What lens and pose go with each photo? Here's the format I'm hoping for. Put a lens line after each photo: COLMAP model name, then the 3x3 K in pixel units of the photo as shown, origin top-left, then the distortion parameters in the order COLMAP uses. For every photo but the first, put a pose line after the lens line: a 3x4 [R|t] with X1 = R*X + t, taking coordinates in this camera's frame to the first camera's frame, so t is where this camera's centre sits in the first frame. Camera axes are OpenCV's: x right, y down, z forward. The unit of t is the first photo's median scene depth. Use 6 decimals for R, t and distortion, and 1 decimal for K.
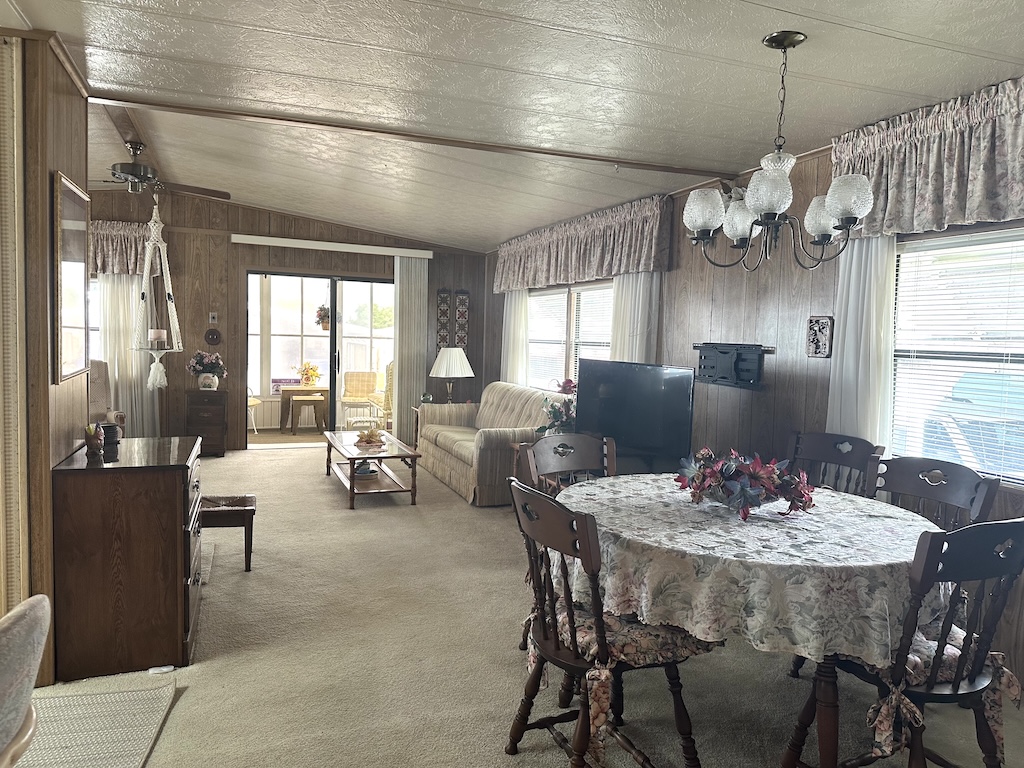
lens RADIAL K [[704.6, 0, 519.0], [0, 704.6, 383.1], [0, 0, 1]] dist [0.118574, -0.205117]
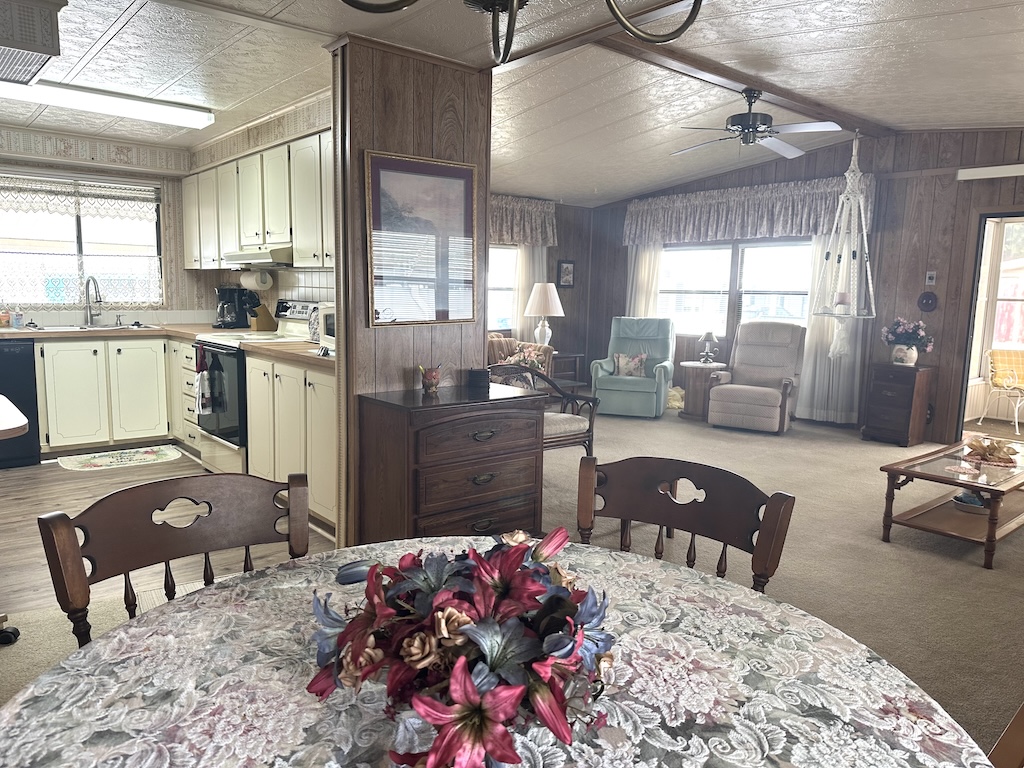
lens RADIAL K [[725.9, 0, 509.1], [0, 725.9, 386.0], [0, 0, 1]] dist [-0.007456, -0.001088]
pose [[0.317660, 0.106970, -0.942151, 0.222218], [-0.069587, 0.993567, 0.089345, -0.009576], [0.945648, 0.037180, 0.323061, 0.297419]]
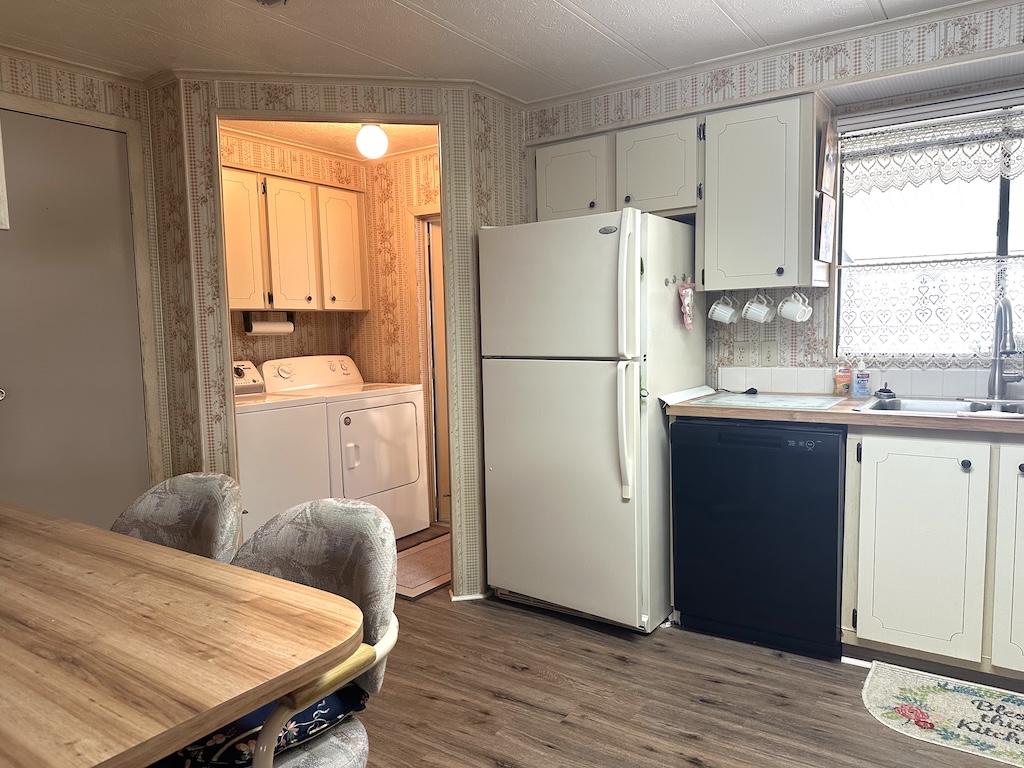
lens RADIAL K [[722.6, 0, 515.2], [0, 722.6, 388.0], [0, 0, 1]] dist [0.040901, -0.044723]
pose [[-0.829126, 0.042824, -0.557419, -0.239011], [-0.034539, 0.991234, 0.127526, -0.019779], [0.557994, 0.124987, -0.820379, 0.291623]]
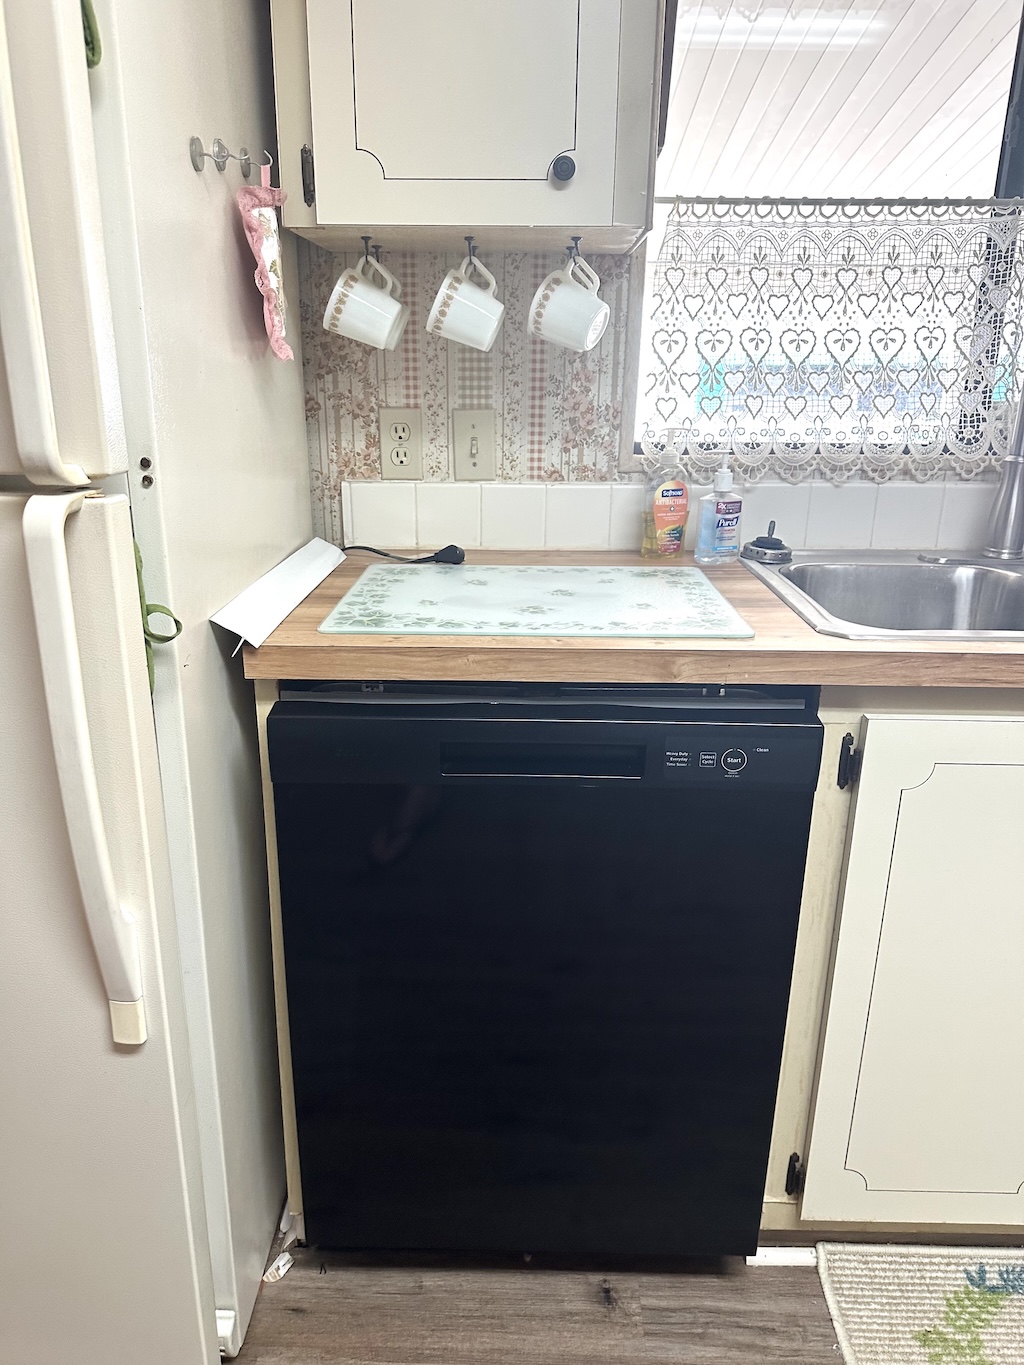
lens RADIAL K [[970.9, 0, 508.1], [0, 970.9, 696.2], [0, 0, 1]] dist [0.121299, -0.136300]
pose [[-0.387610, 0.261683, -0.883901, -0.413816], [-0.081564, 0.945365, 0.315647, -0.005477], [0.918208, 0.194443, -0.345089, 0.100095]]
